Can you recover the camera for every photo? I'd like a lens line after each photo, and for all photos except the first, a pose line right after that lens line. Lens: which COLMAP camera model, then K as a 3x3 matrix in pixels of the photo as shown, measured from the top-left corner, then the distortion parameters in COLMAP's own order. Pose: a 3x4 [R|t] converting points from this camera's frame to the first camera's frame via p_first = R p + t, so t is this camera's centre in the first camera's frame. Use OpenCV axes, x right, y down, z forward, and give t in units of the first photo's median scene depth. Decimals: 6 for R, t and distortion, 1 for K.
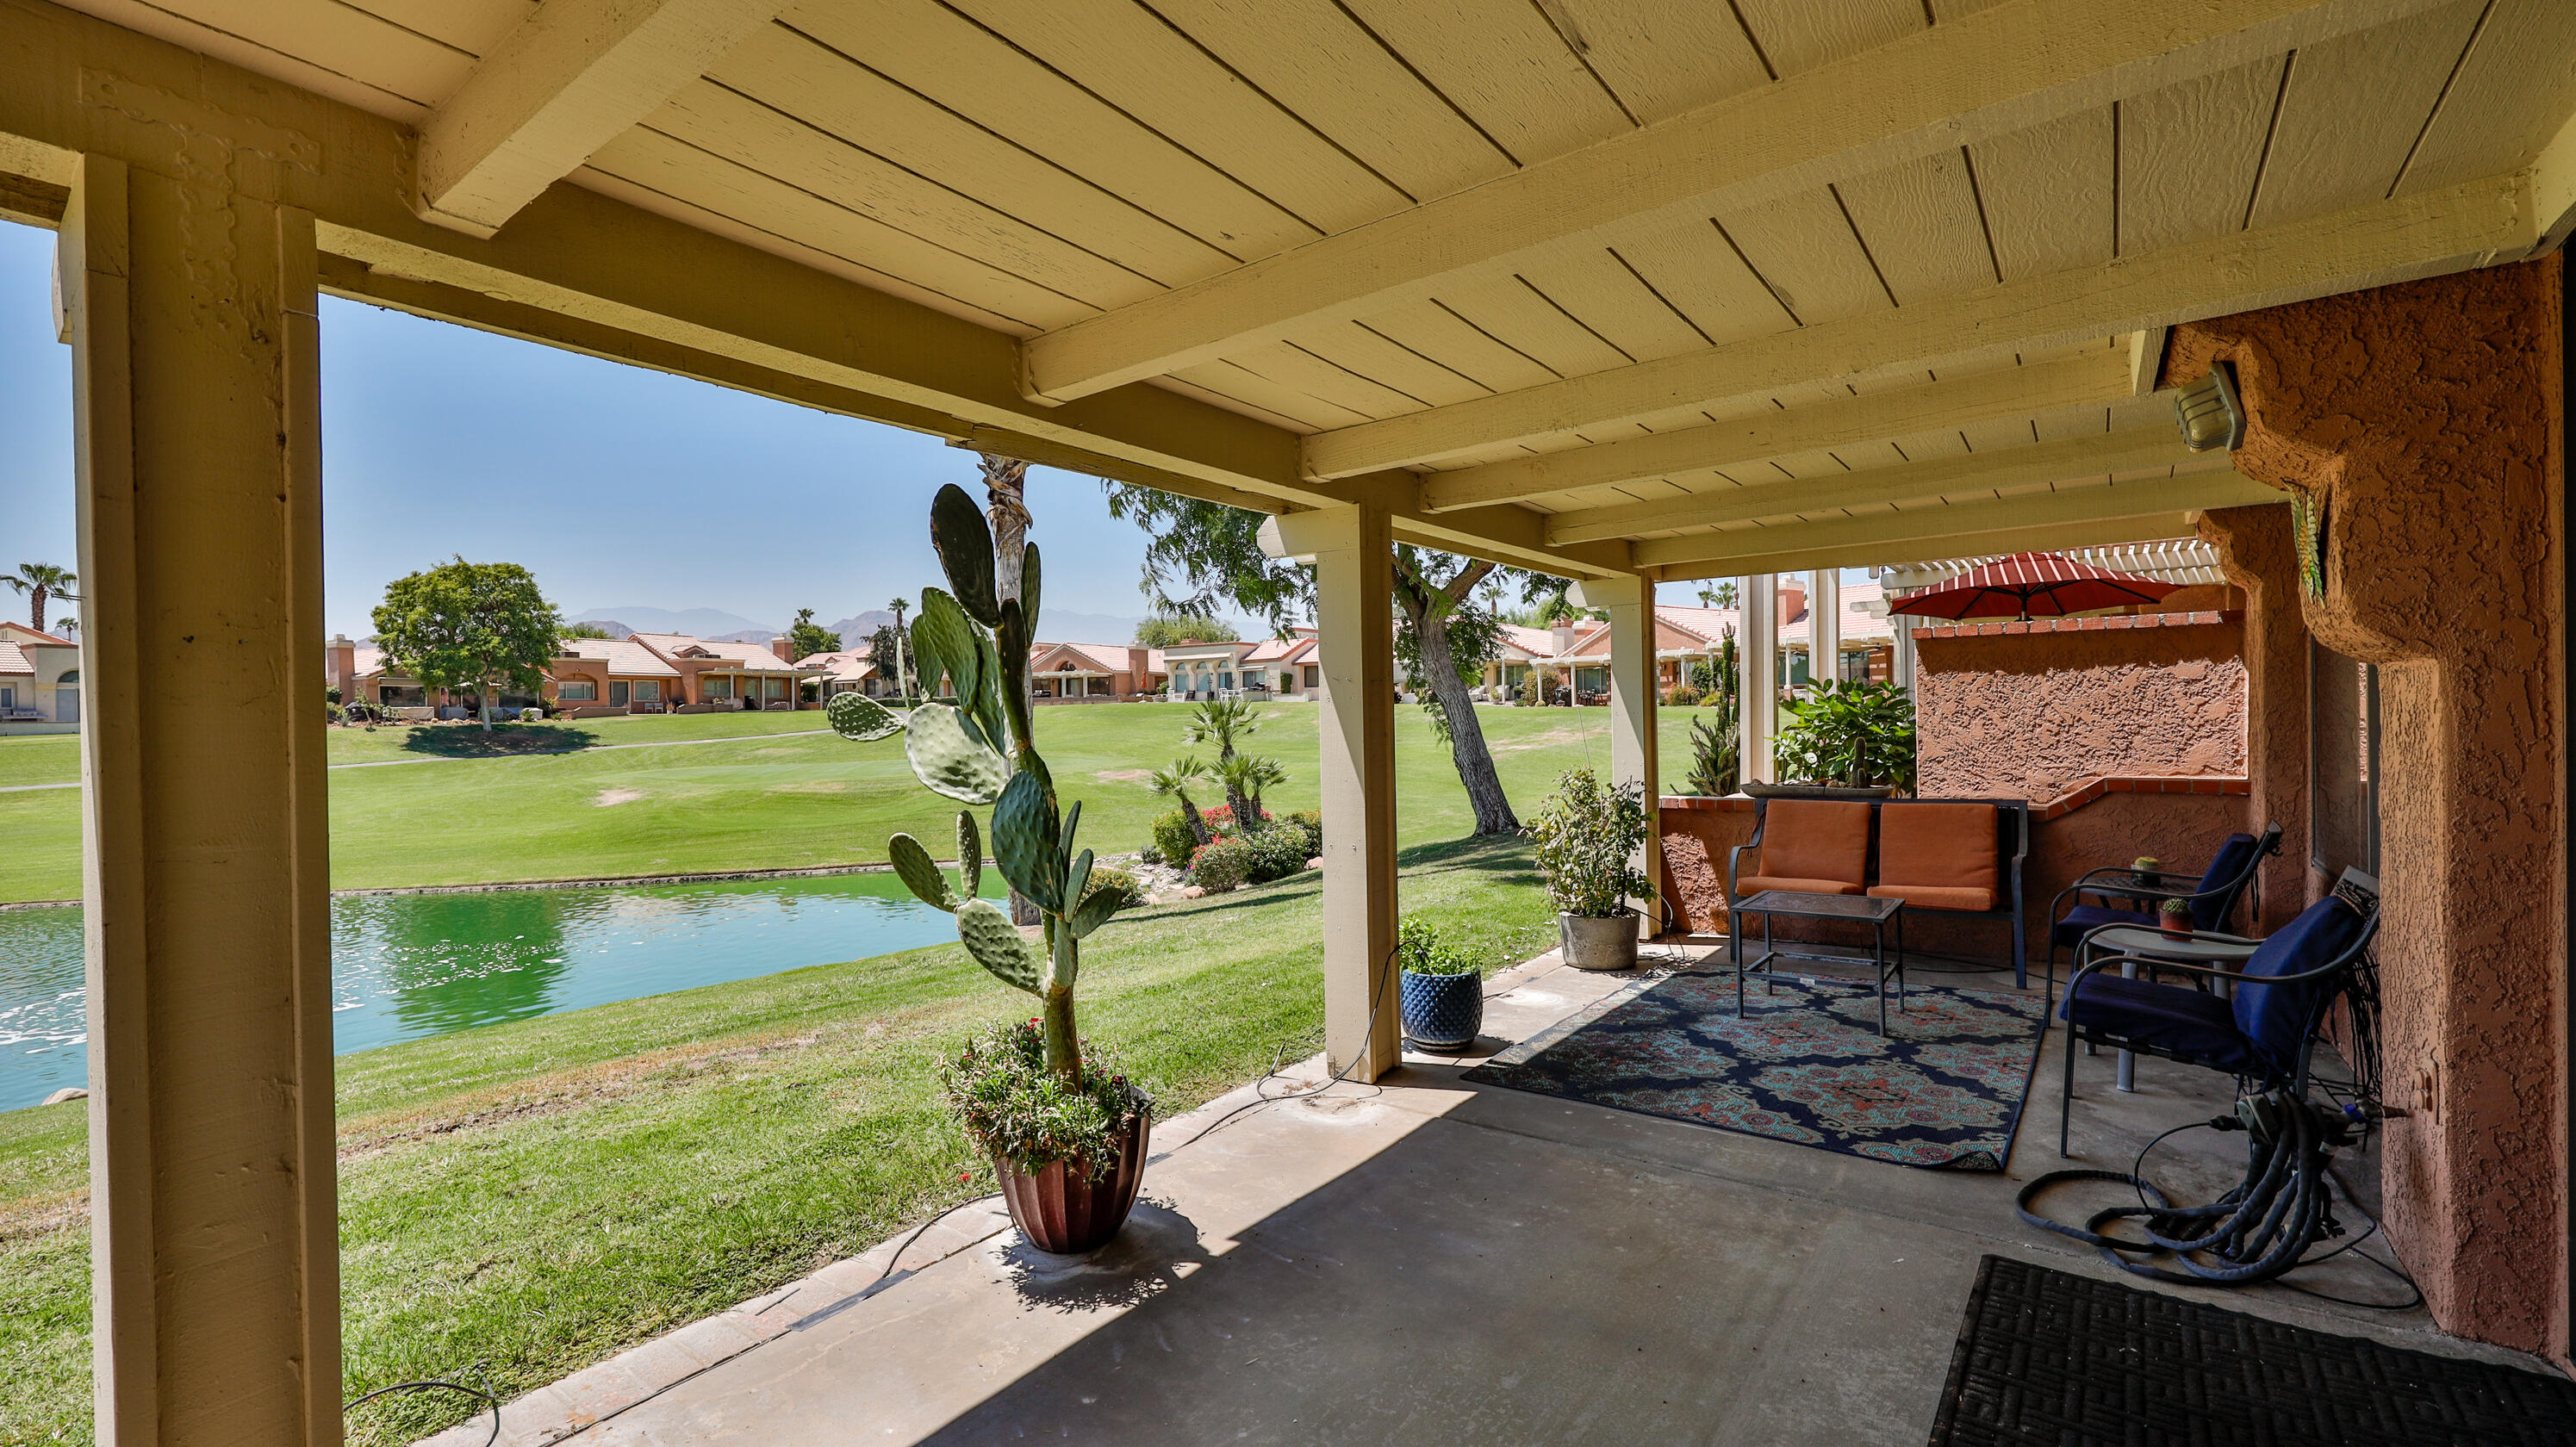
lens RADIAL K [[1093.2, 0, 1293.5], [0, 1093.2, 724.6], [0, 0, 1]] dist [0.000786, 0.000096]
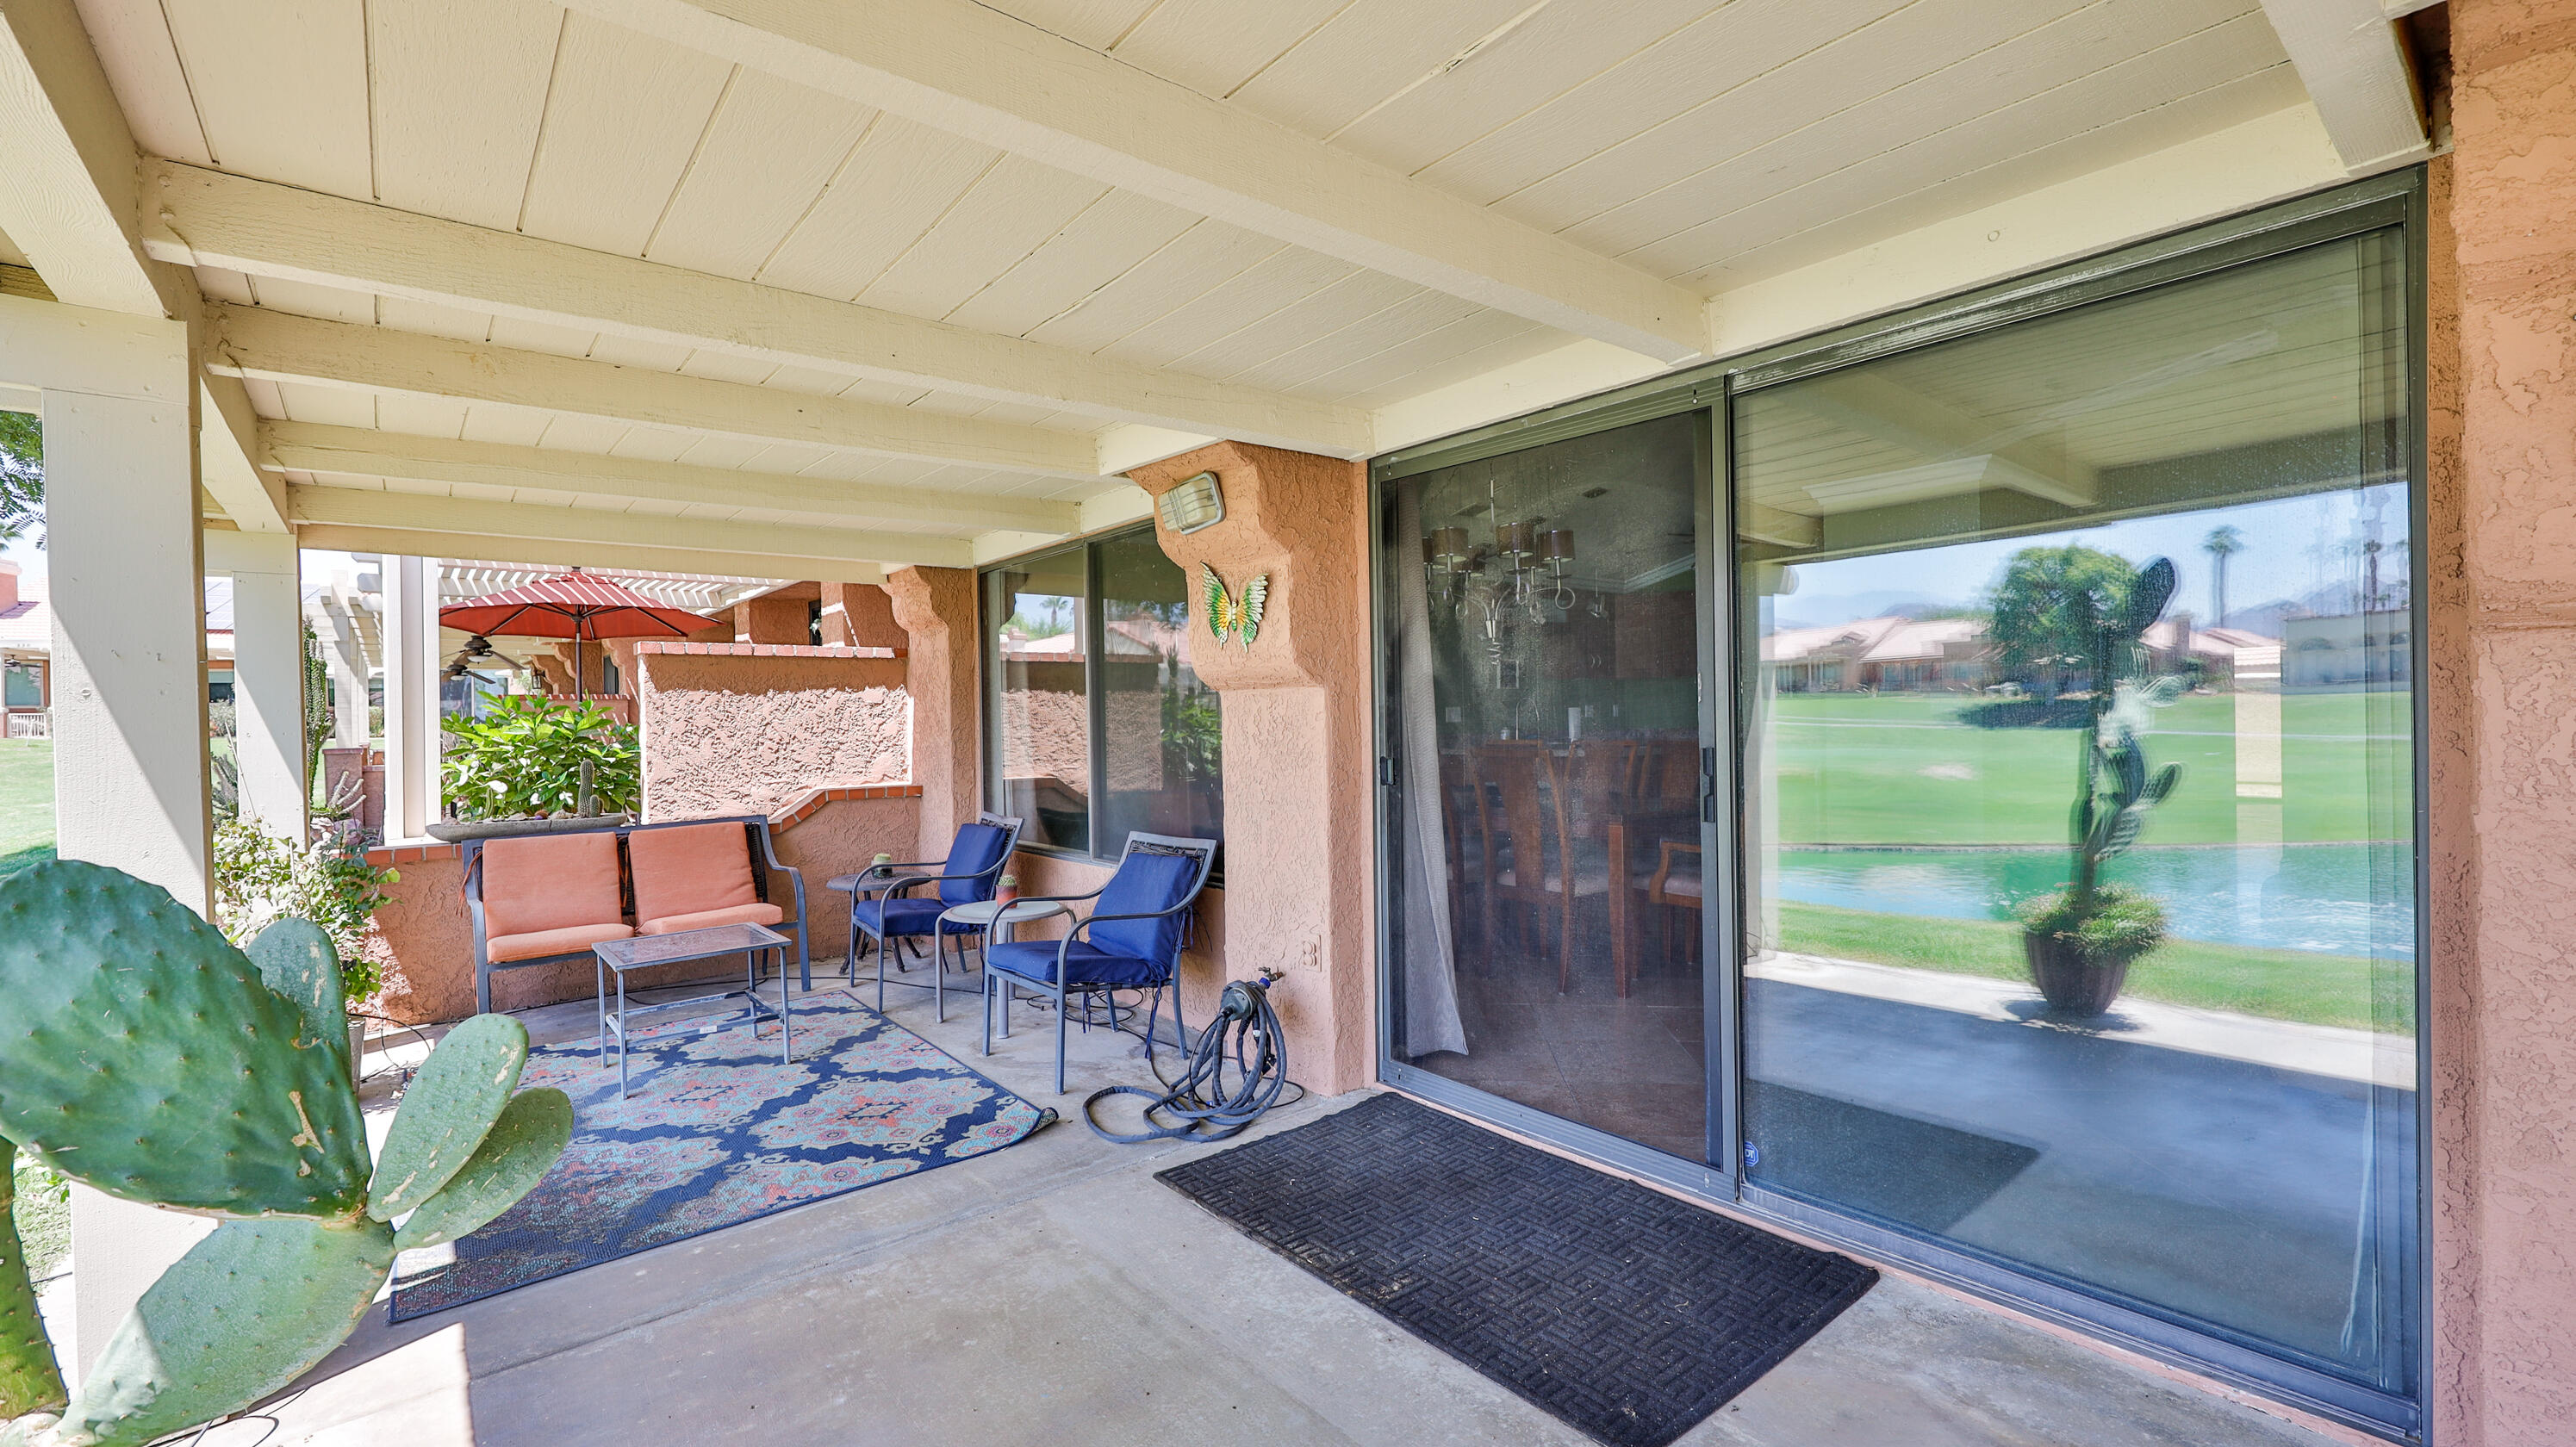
lens RADIAL K [[1093.2, 0, 1293.5], [0, 1093.2, 724.6], [0, 0, 1]] dist [0.000786, 0.000096]
pose [[0.245539, 0.006107, 0.969368, -0.306280], [0.020084, 0.999733, -0.011386, 0.006679], [-0.969179, 0.022265, 0.245351, 0.345904]]
